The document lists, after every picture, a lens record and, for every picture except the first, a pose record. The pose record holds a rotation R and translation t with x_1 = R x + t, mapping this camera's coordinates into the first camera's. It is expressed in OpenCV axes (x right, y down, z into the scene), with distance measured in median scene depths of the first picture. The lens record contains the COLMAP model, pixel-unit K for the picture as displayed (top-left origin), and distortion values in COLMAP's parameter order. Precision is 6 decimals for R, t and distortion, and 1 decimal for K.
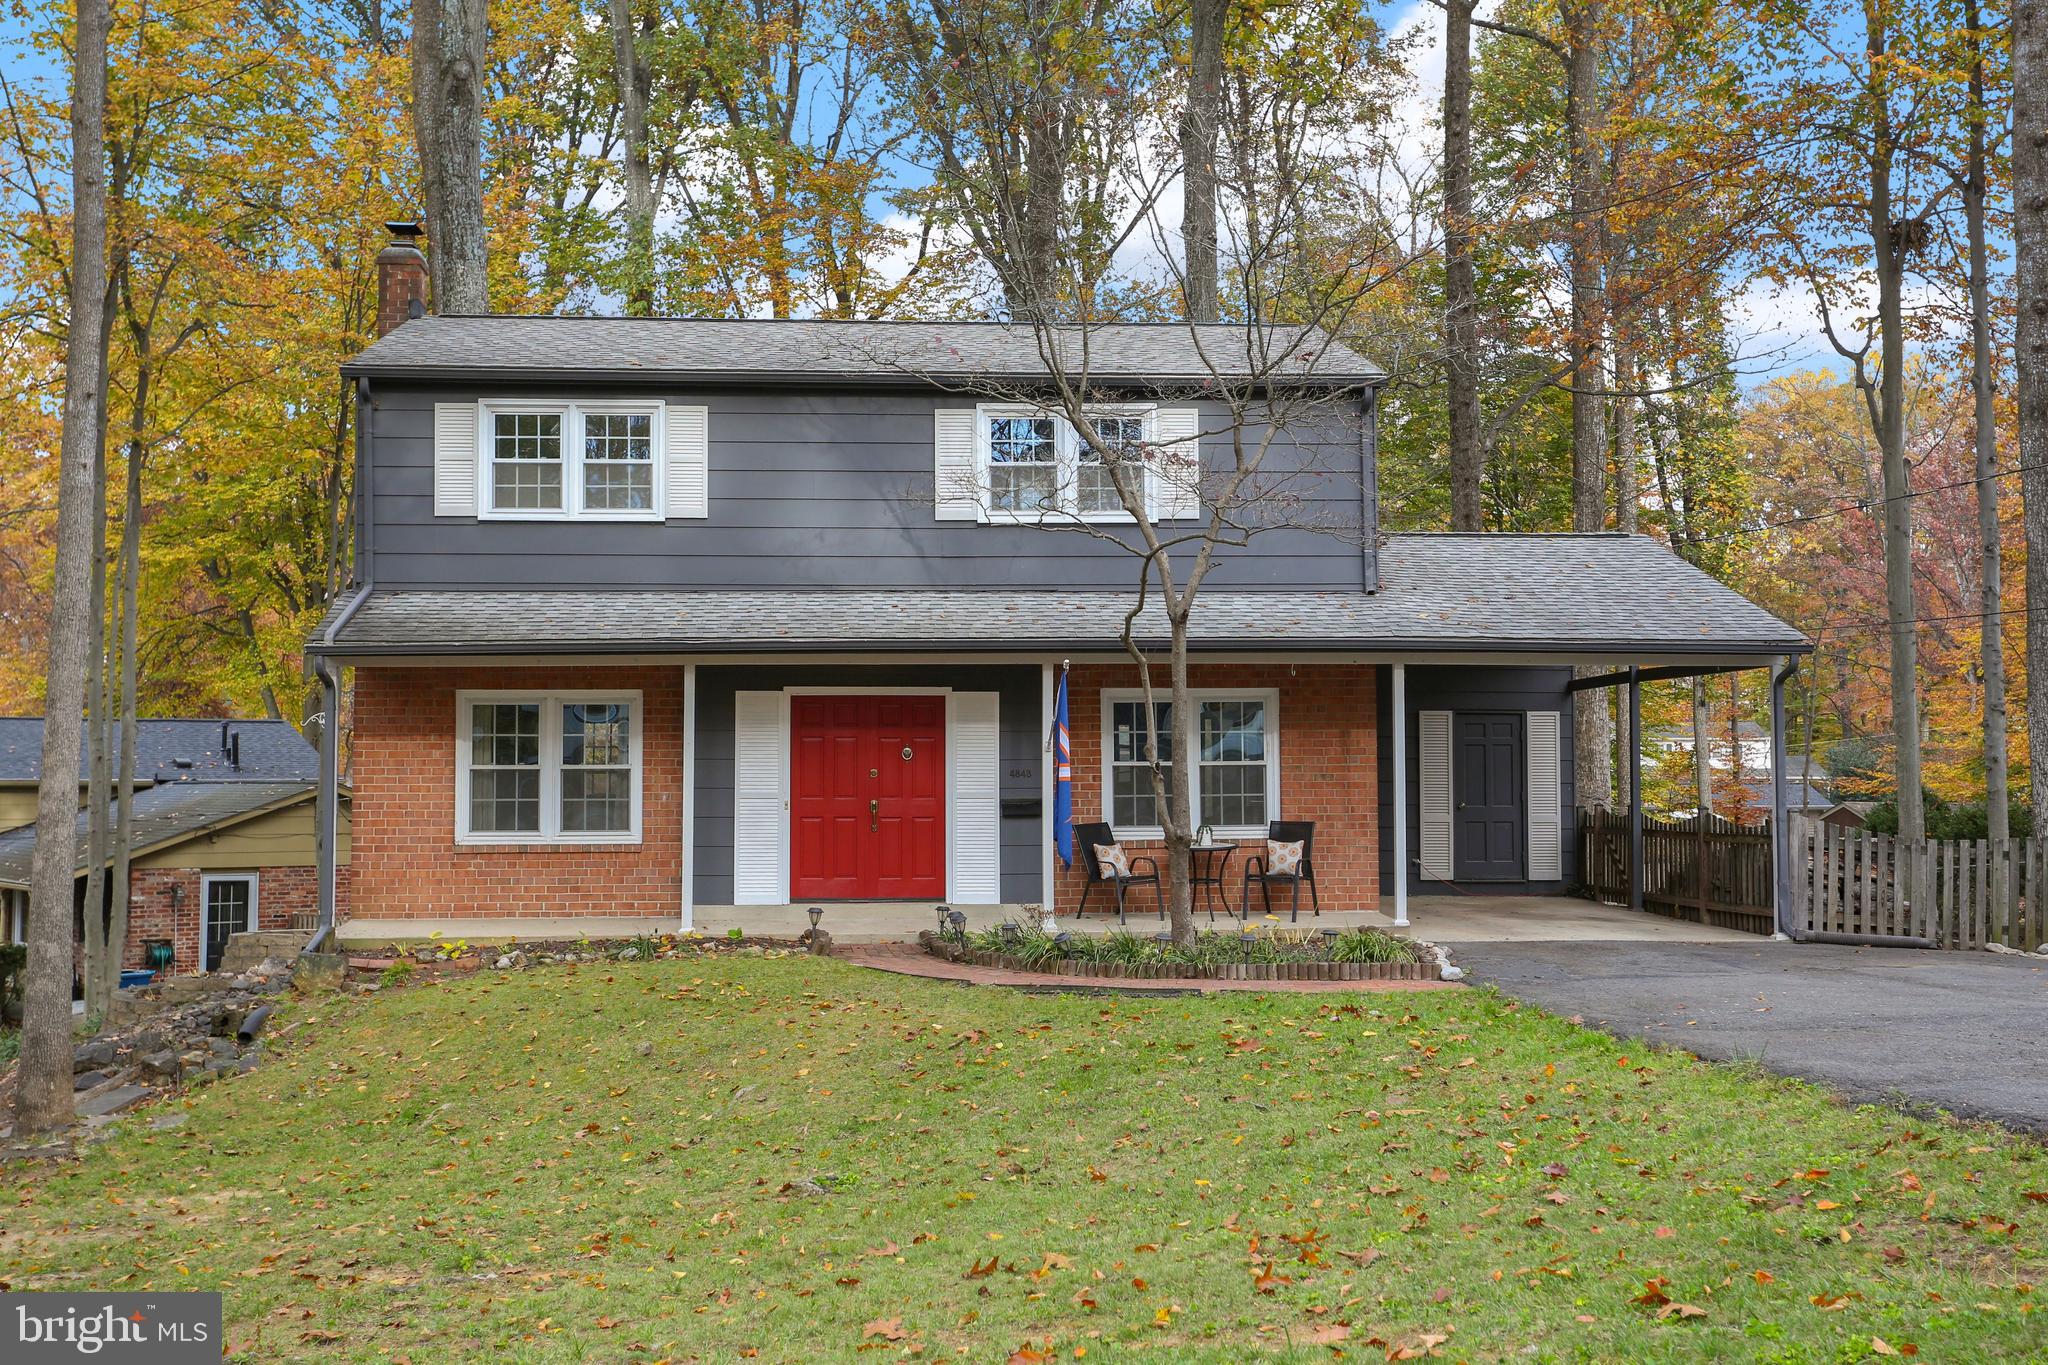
lens RADIAL K [[2389.3, 0, 1024.0], [0, 2389.3, 682.5], [0, 0, 1]] dist [-0.010923, -0.020625]
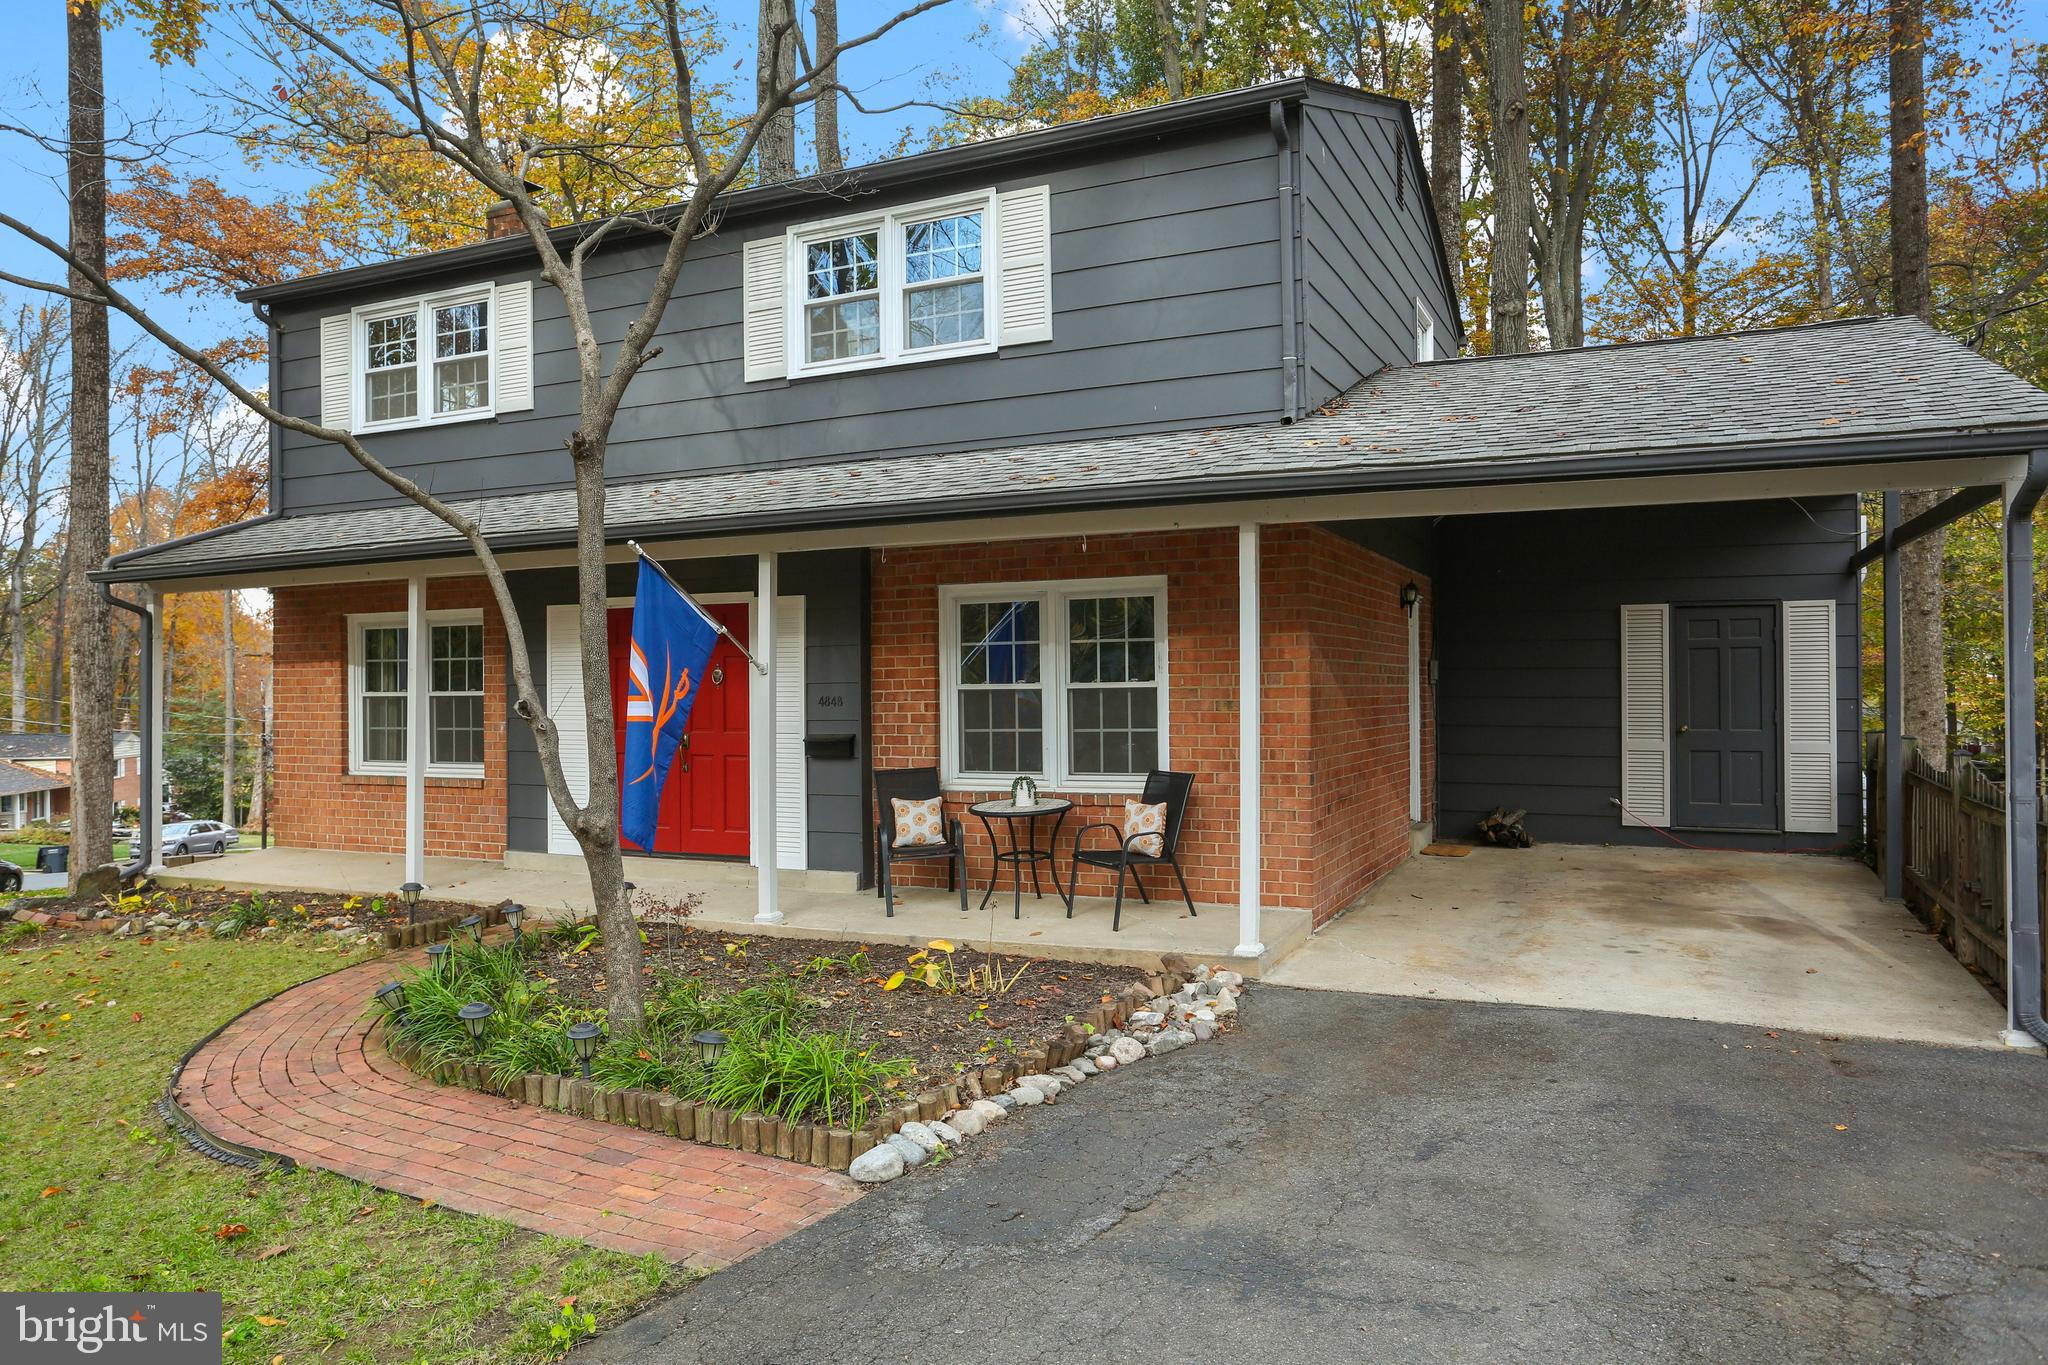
lens RADIAL K [[1416.1, 0, 1024.0], [0, 1416.1, 682.5], [0, 0, 1]] dist [-0.091063, 0.115923]
pose [[0.866294, -0.005177, -0.499508, 0.277448], [0.029558, 0.998725, 0.040912, 0.015547], [0.498659, -0.050206, 0.865343, 0.639611]]
